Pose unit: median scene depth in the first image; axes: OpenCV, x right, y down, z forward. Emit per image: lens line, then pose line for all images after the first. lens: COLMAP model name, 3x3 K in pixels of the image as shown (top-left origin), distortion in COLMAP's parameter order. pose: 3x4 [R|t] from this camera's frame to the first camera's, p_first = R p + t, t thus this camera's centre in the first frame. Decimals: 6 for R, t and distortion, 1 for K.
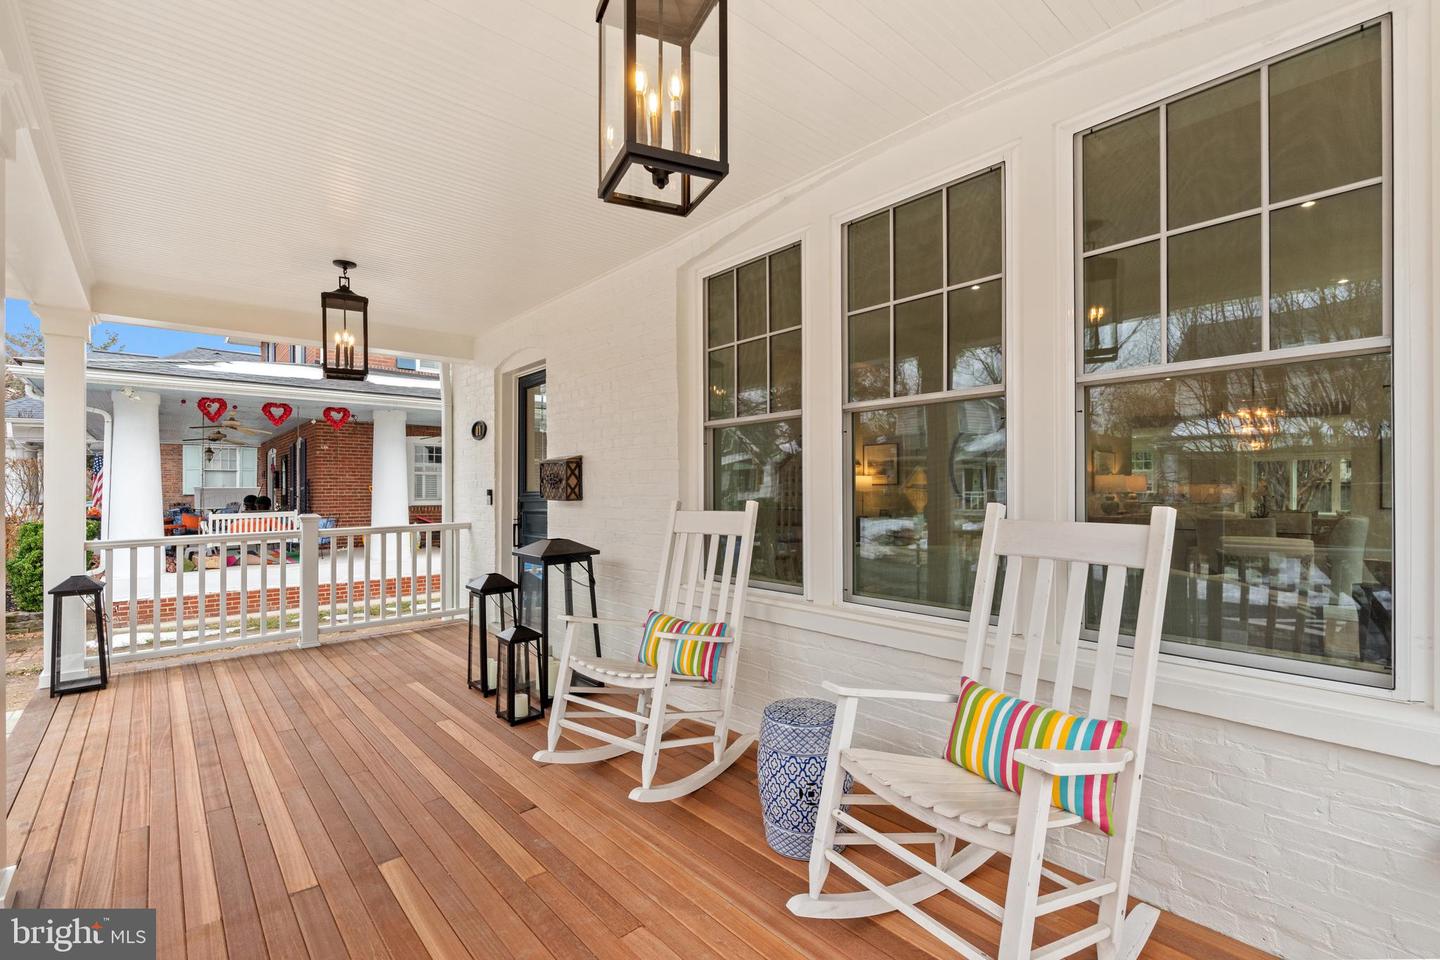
lens RADIAL K [[637.7, 0, 707.9], [0, 637.7, 486.8], [0, 0, 1]] dist [0.001339, -0.000048]
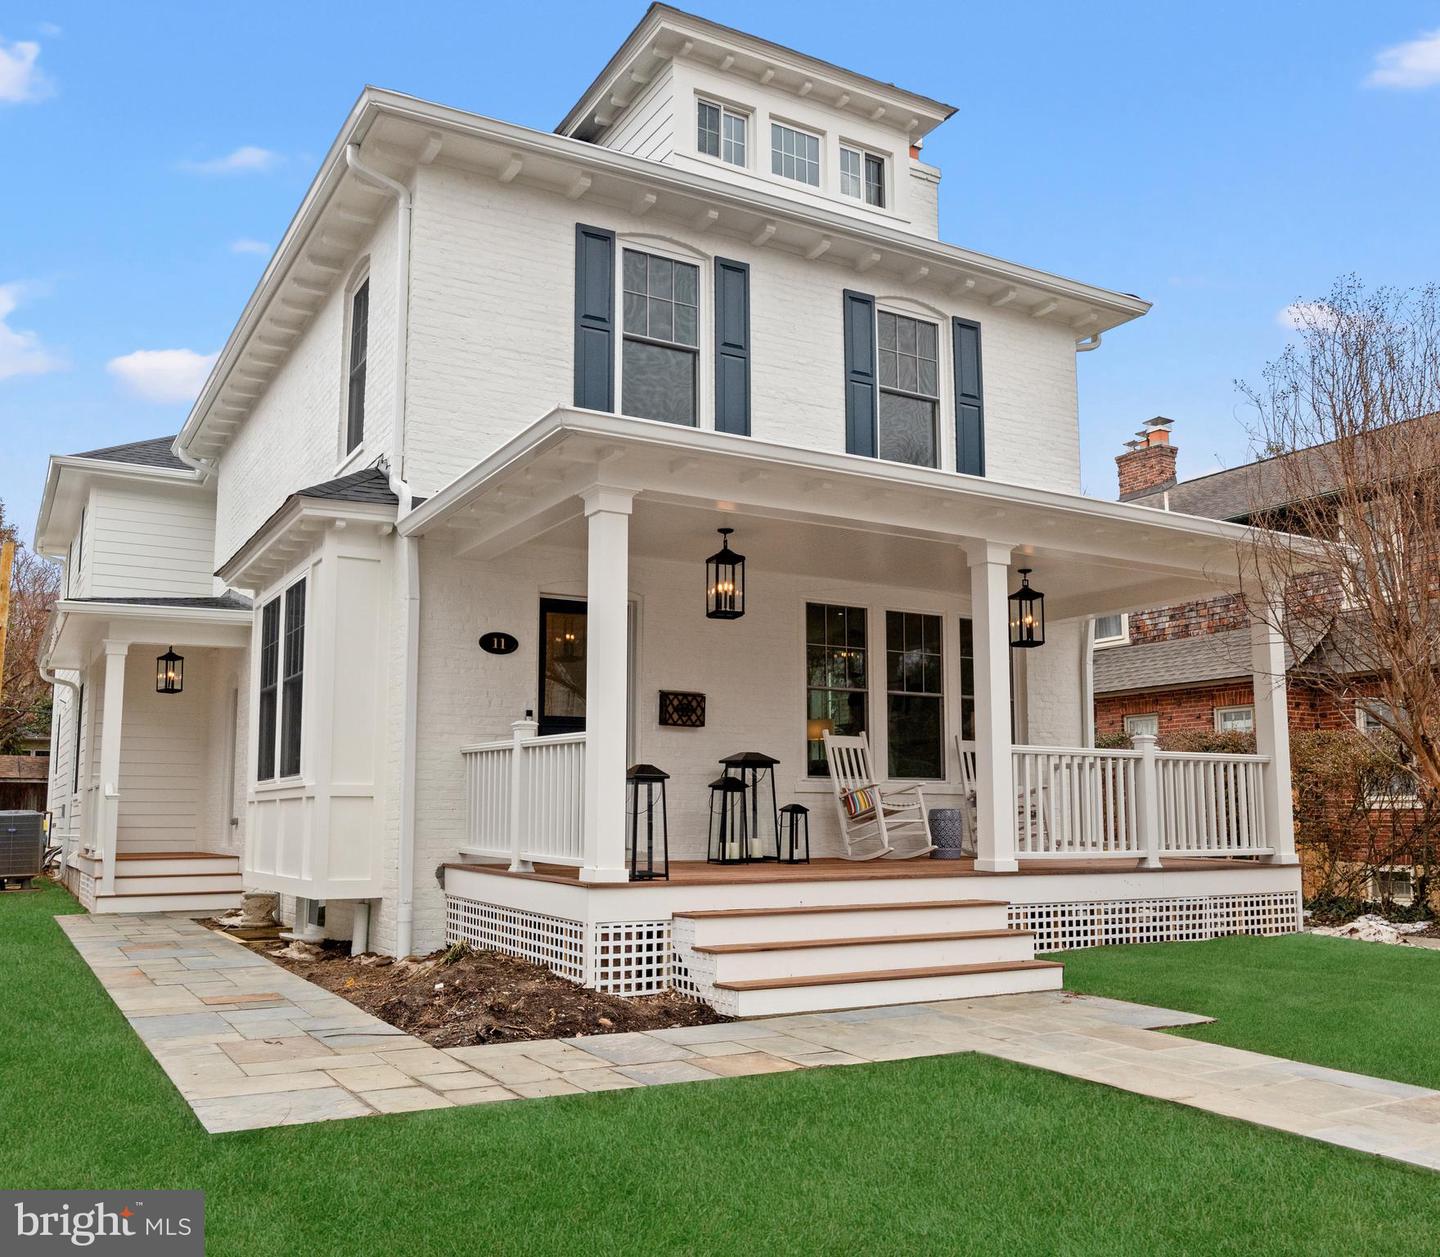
lens RADIAL K [[1274.9, 0, 720.0], [0, 1274.9, 628.5], [0, 0, 1]] dist [0.007492, 0.005443]
pose [[0.188073, 0.151284, 0.970434, -4.062783], [-0.004225, 0.988181, -0.153232, 0.326787], [-0.982146, 0.024718, 0.186489, 0.704403]]
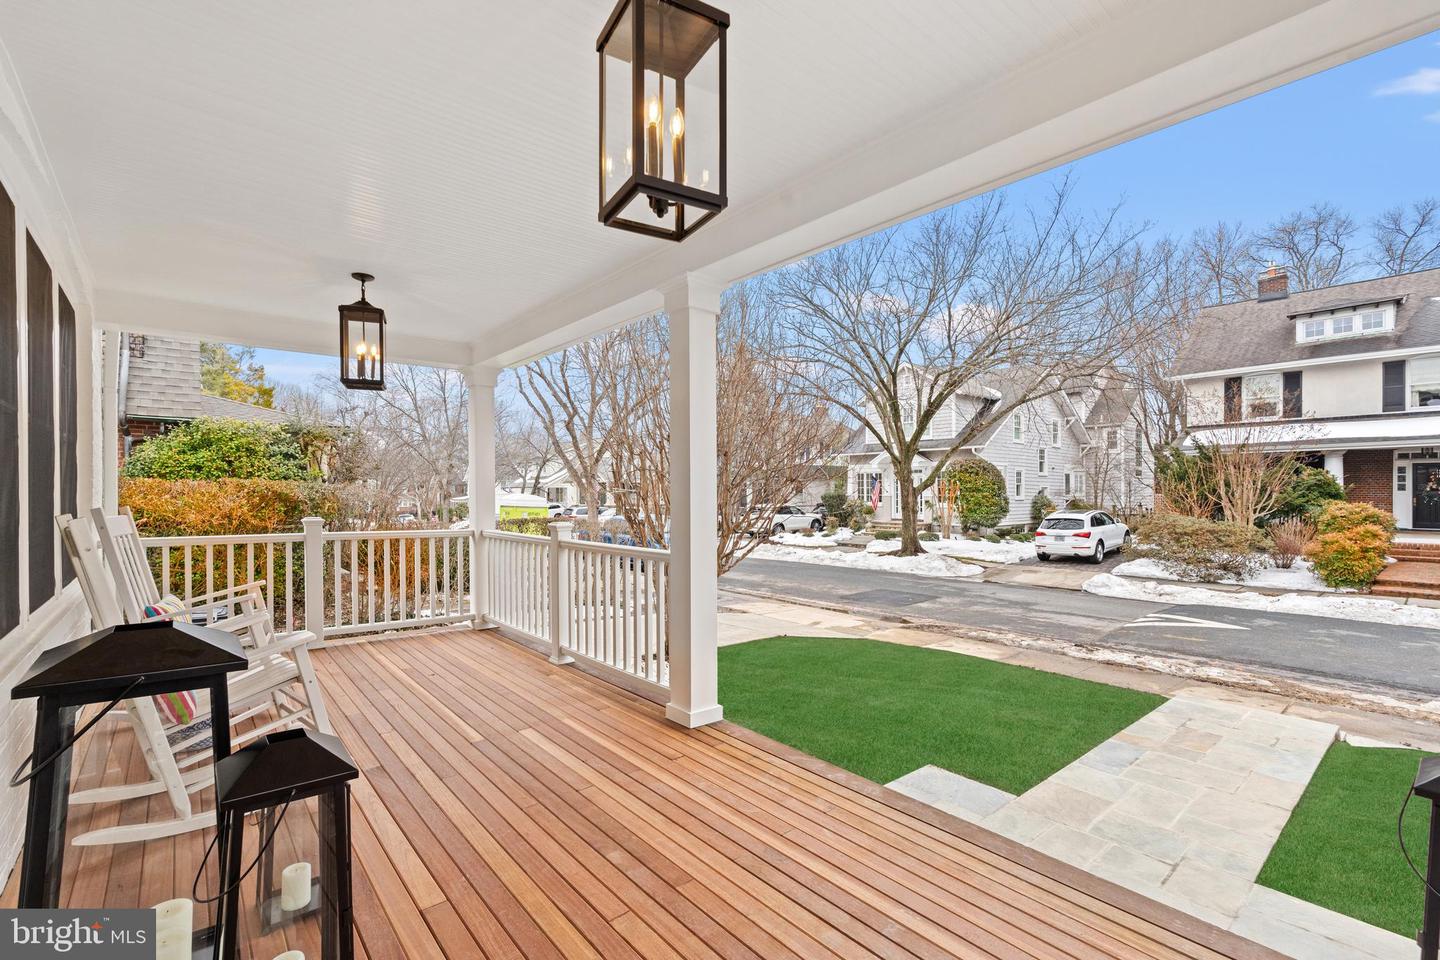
lens RADIAL K [[637.7, 0, 707.9], [0, 637.7, 486.8], [0, 0, 1]] dist [0.001339, -0.000048]
pose [[-0.999555, 0.010673, 0.027848, -0.811777], [0.010482, 0.999921, -0.007003, 0.000647], [-0.027921, -0.006708, -0.999588, 1.857393]]
